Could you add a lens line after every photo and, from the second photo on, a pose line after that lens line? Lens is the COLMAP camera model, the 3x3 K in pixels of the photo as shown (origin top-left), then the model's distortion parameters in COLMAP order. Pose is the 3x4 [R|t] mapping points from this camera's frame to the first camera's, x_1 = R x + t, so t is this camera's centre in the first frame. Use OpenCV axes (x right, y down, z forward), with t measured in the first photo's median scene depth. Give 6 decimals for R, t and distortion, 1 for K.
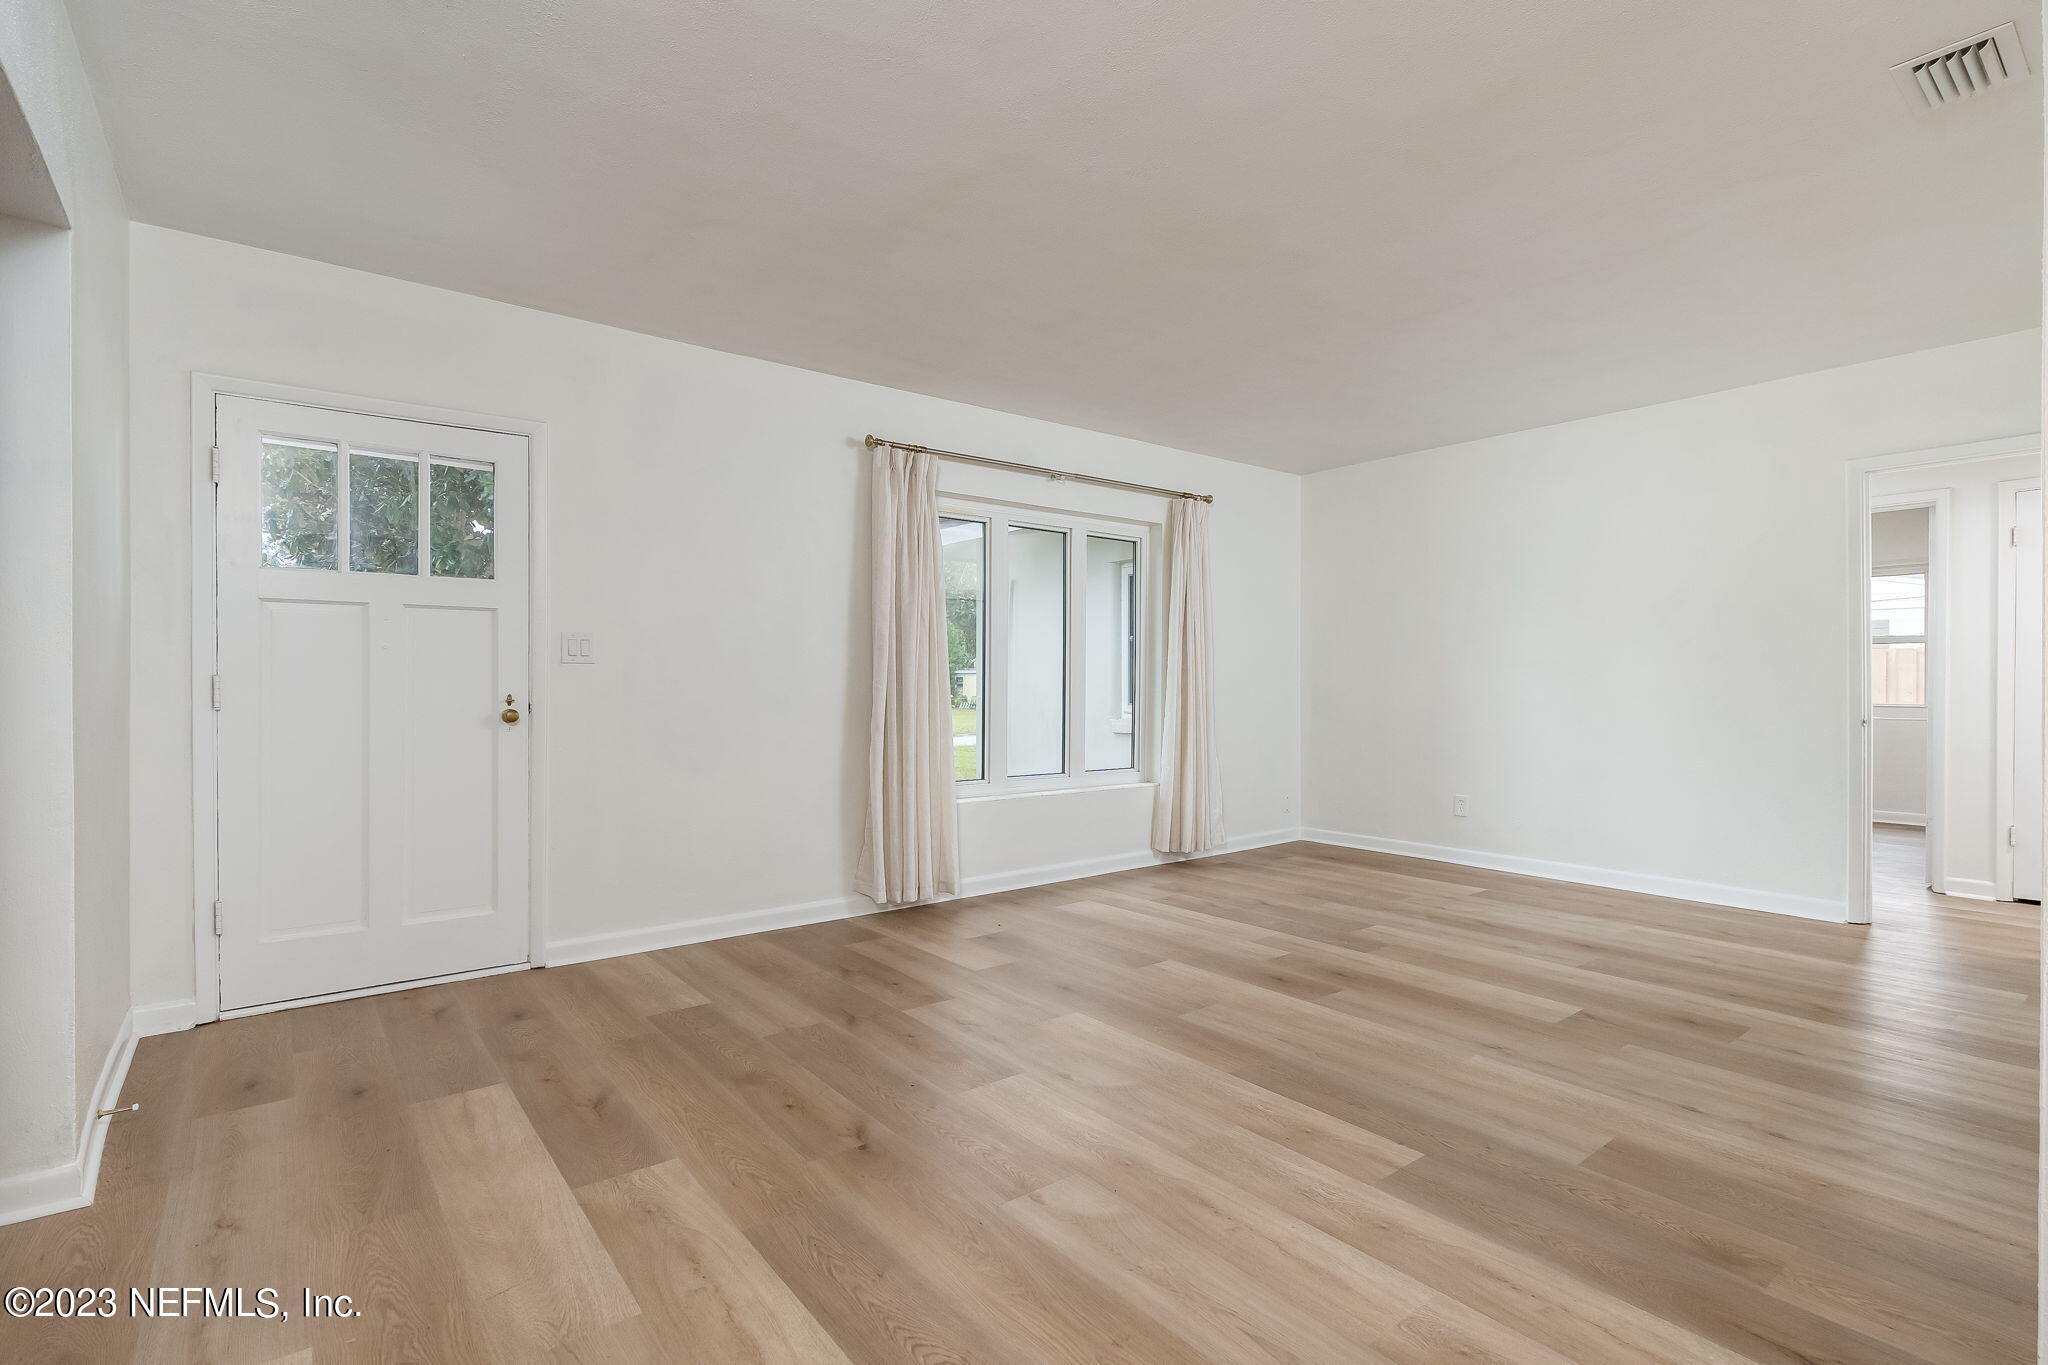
lens RADIAL K [[973.9, 0, 1017.6], [0, 973.9, 694.3], [0, 0, 1]] dist [0.003569, -0.001849]
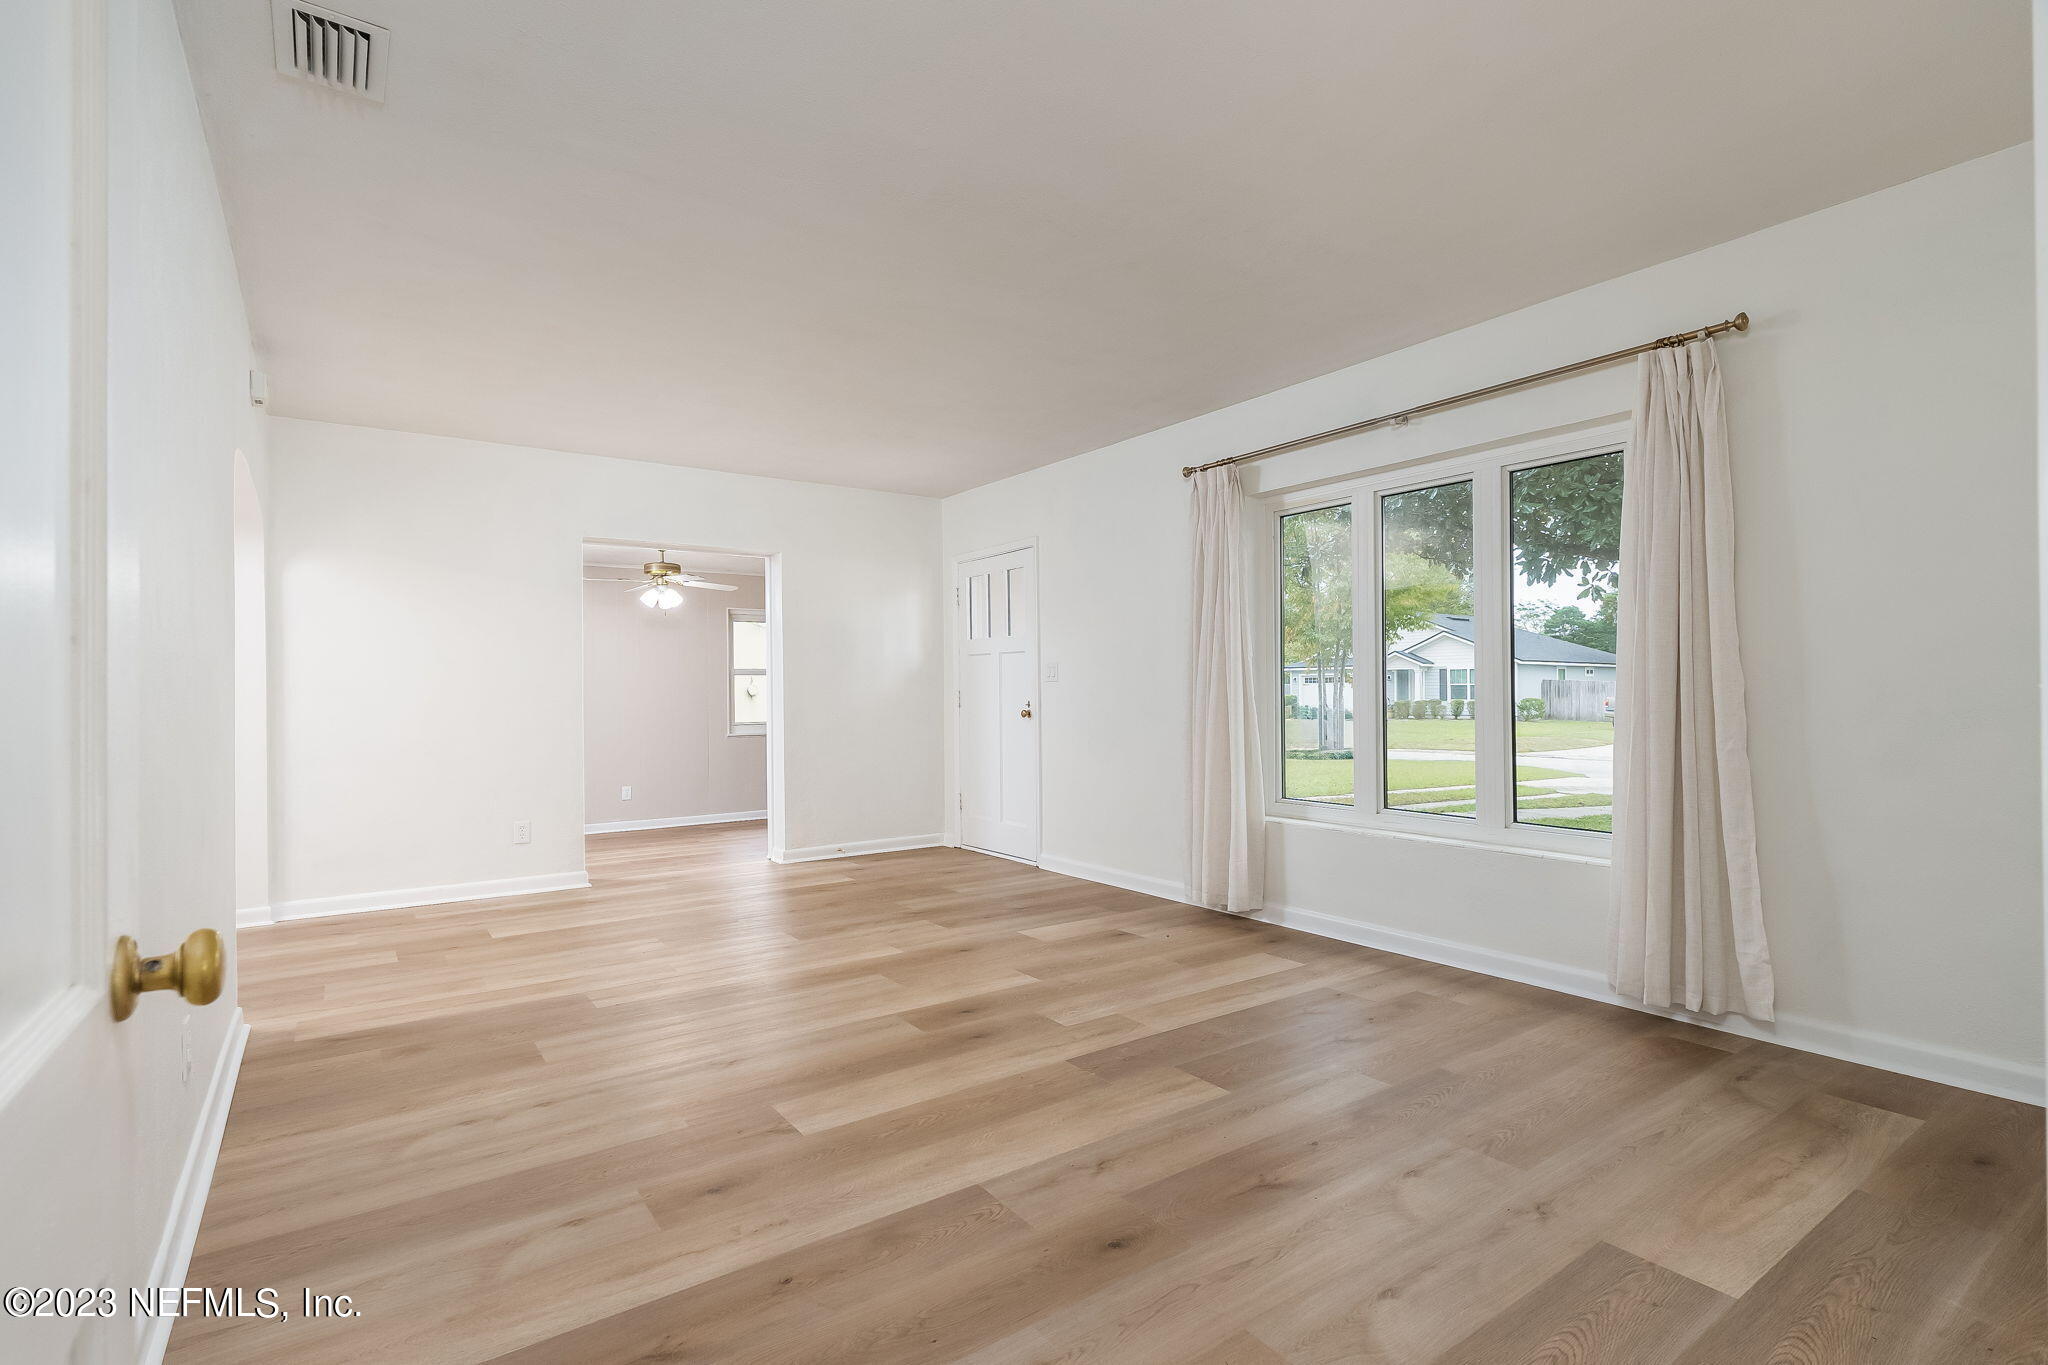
lens RADIAL K [[973.9, 0, 1021.5], [0, 973.9, 689.2], [0, 0, 1]] dist [0.003569, -0.001849]
pose [[-0.056009, -0.002381, -0.998427, 1.219216], [-0.001540, 0.999996, -0.002299, -0.016591], [0.998429, 0.001409, -0.056012, 1.117732]]
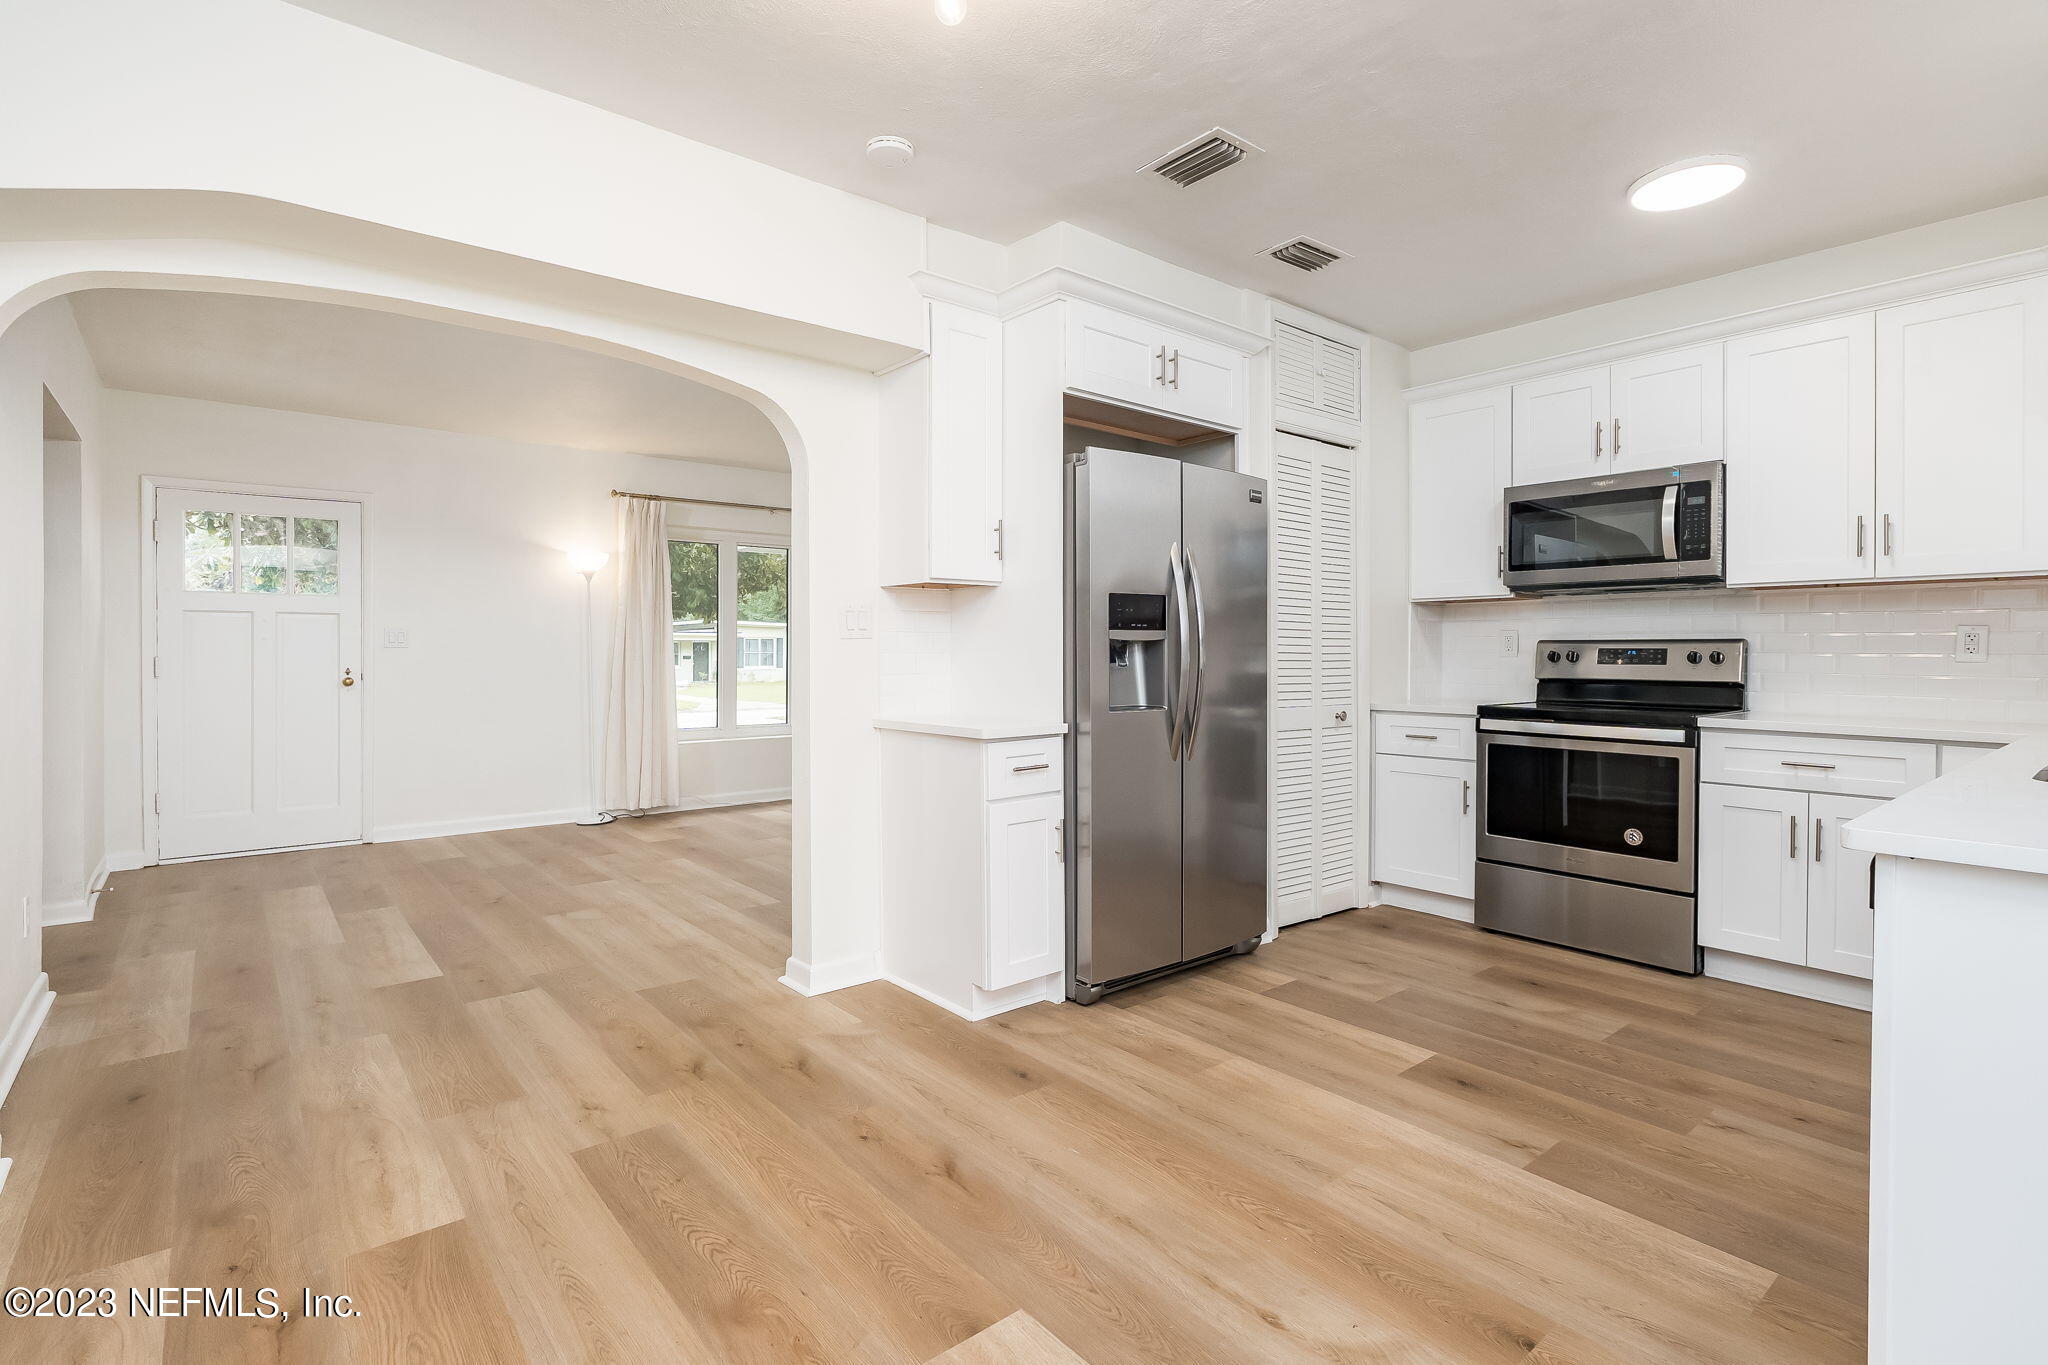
lens RADIAL K [[973.9, 0, 1019.7], [0, 973.9, 645.0], [0, 0, 1]] dist [0.003569, -0.001849]
pose [[0.999421, -0.005100, 0.033644, 0.536469], [0.005431, 0.999938, -0.009750, -0.017726], [-0.033592, 0.009928, 0.999386, -0.644244]]
